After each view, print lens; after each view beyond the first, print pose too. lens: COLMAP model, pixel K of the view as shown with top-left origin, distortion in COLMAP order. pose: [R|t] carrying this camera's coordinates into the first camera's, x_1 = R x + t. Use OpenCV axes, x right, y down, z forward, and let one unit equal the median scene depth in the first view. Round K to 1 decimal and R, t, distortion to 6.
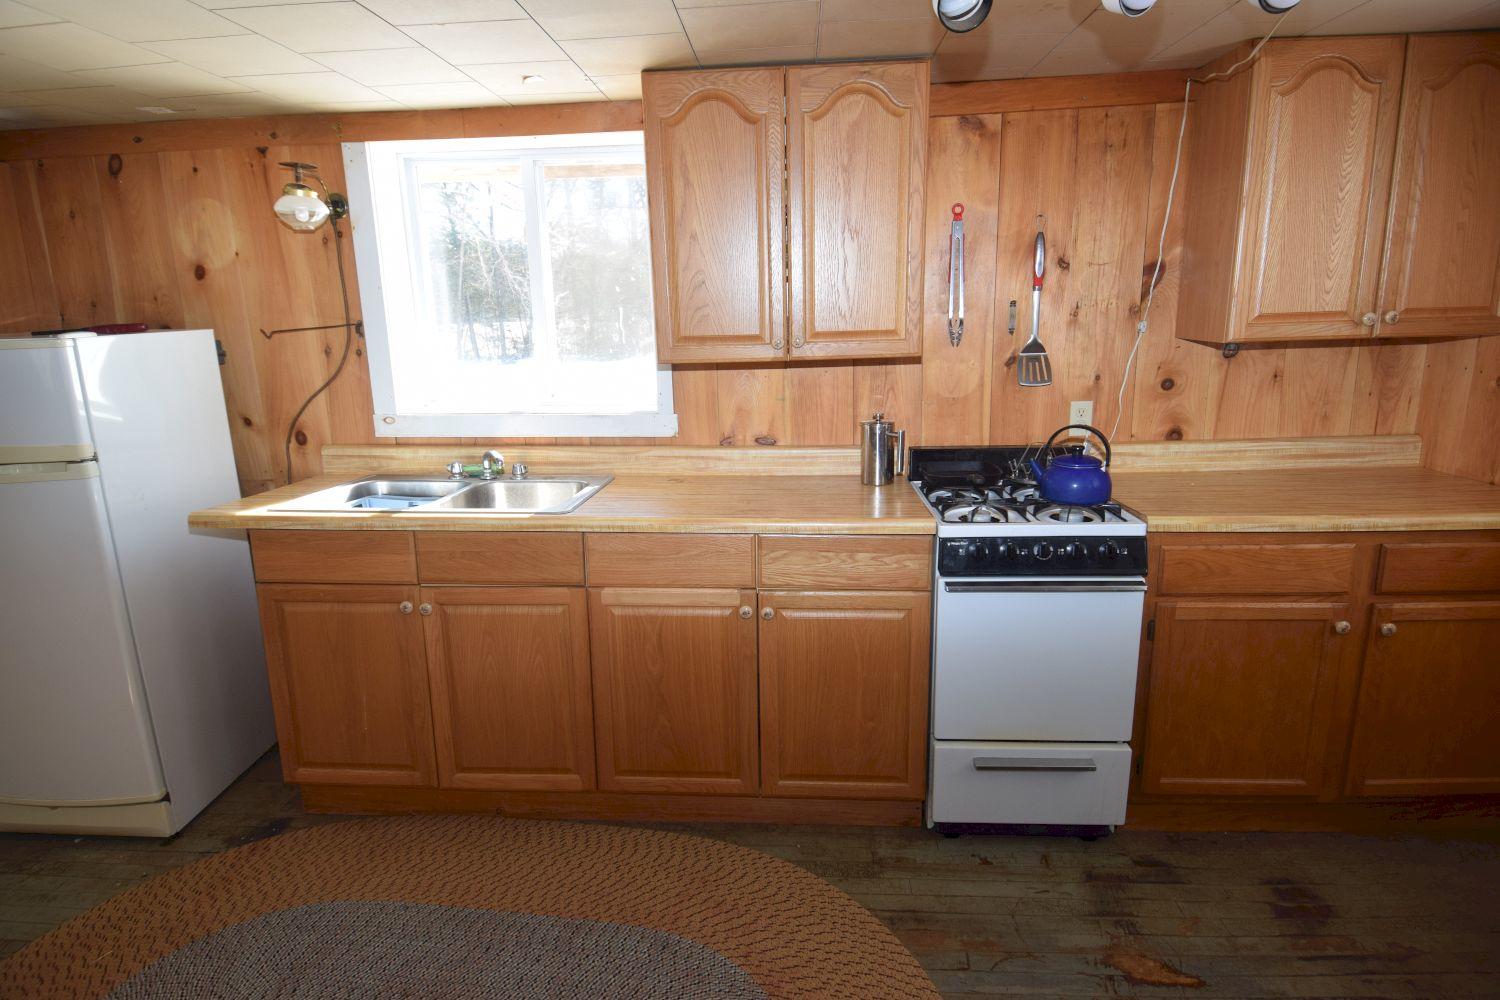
lens RADIAL K [[775.4, 0, 751.4], [0, 775.4, 495.5], [0, 0, 1]] dist [0.025031, -0.030825]
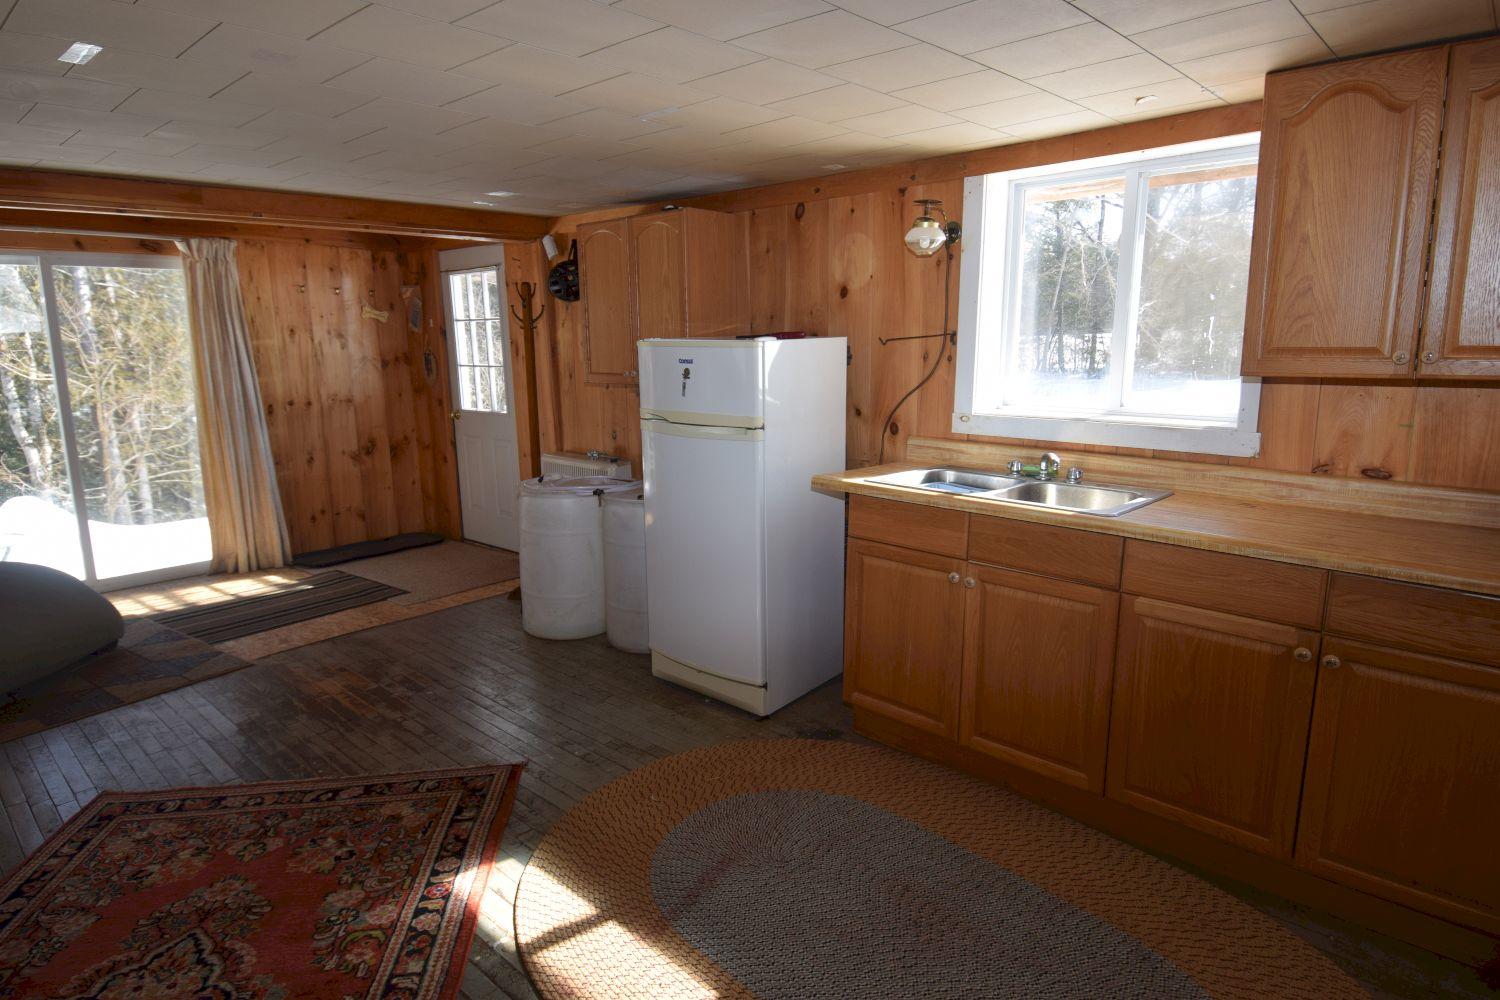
lens RADIAL K [[835.5, 0, 752.8], [0, 835.5, 500.2], [0, 0, 1]] dist [0.028060, -0.028266]
pose [[0.773923, 0.131791, -0.619414, 0.075219], [-0.144735, 0.989028, 0.029594, 0.034646], [0.616518, 0.066747, 0.784506, -0.157418]]
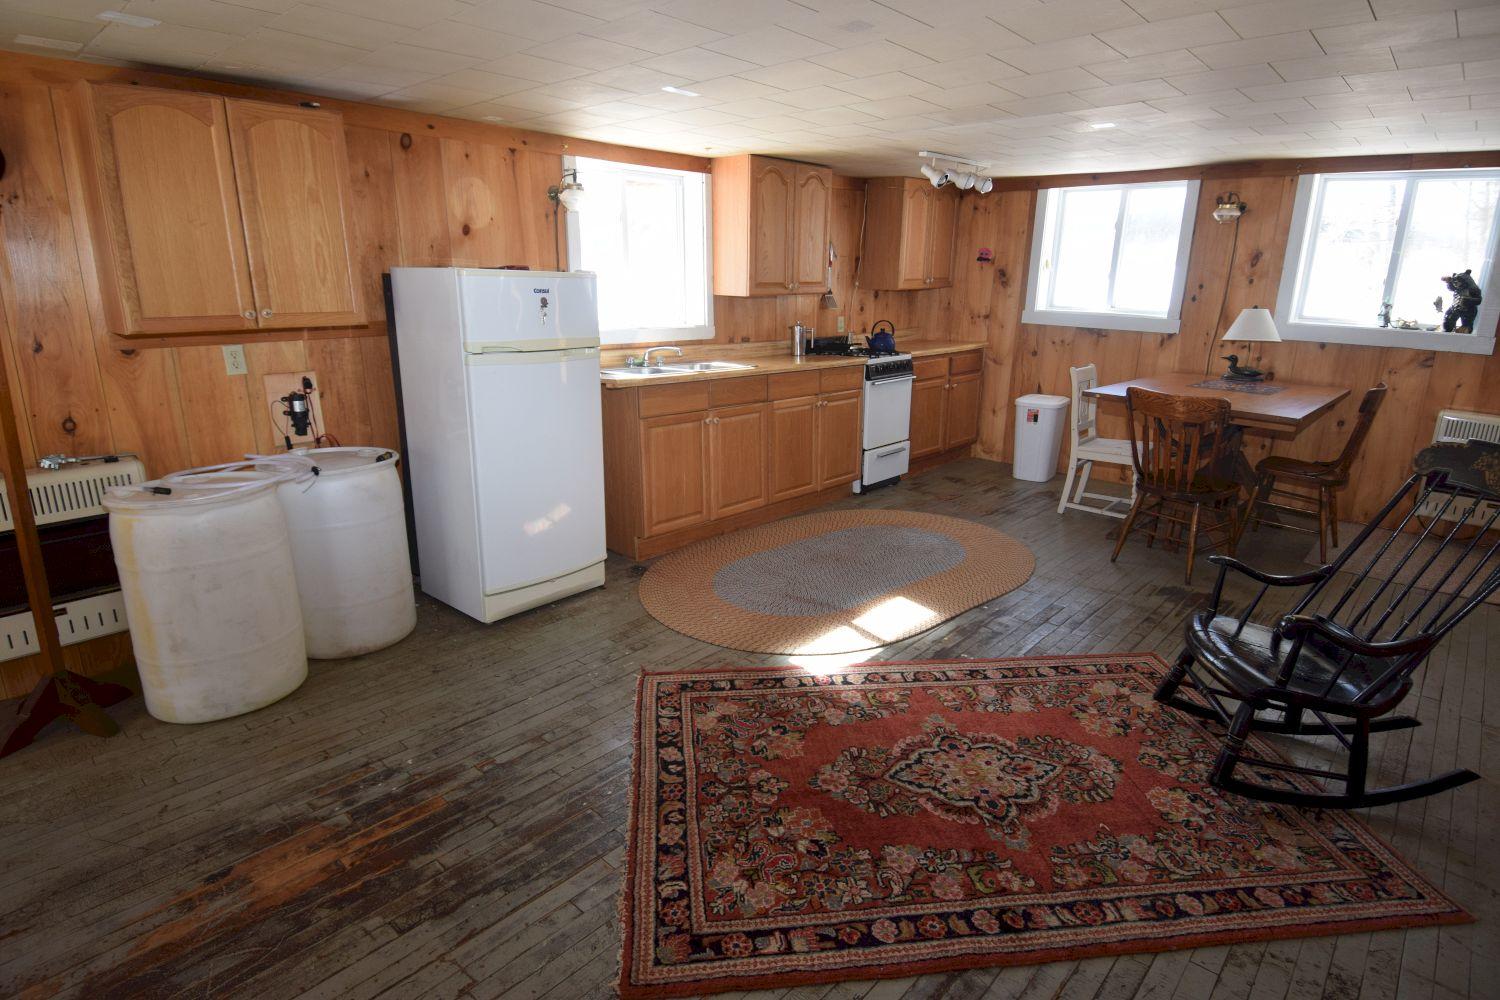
lens RADIAL K [[775.4, 0, 749.3], [0, 775.4, 501.9], [0, 0, 1]] dist [0.025031, -0.030825]
pose [[0.643427, -0.184879, 0.742847, -1.771896], [0.161276, 0.981356, 0.104548, 0.151084], [-0.748326, 0.052534, 0.661248, -0.326565]]
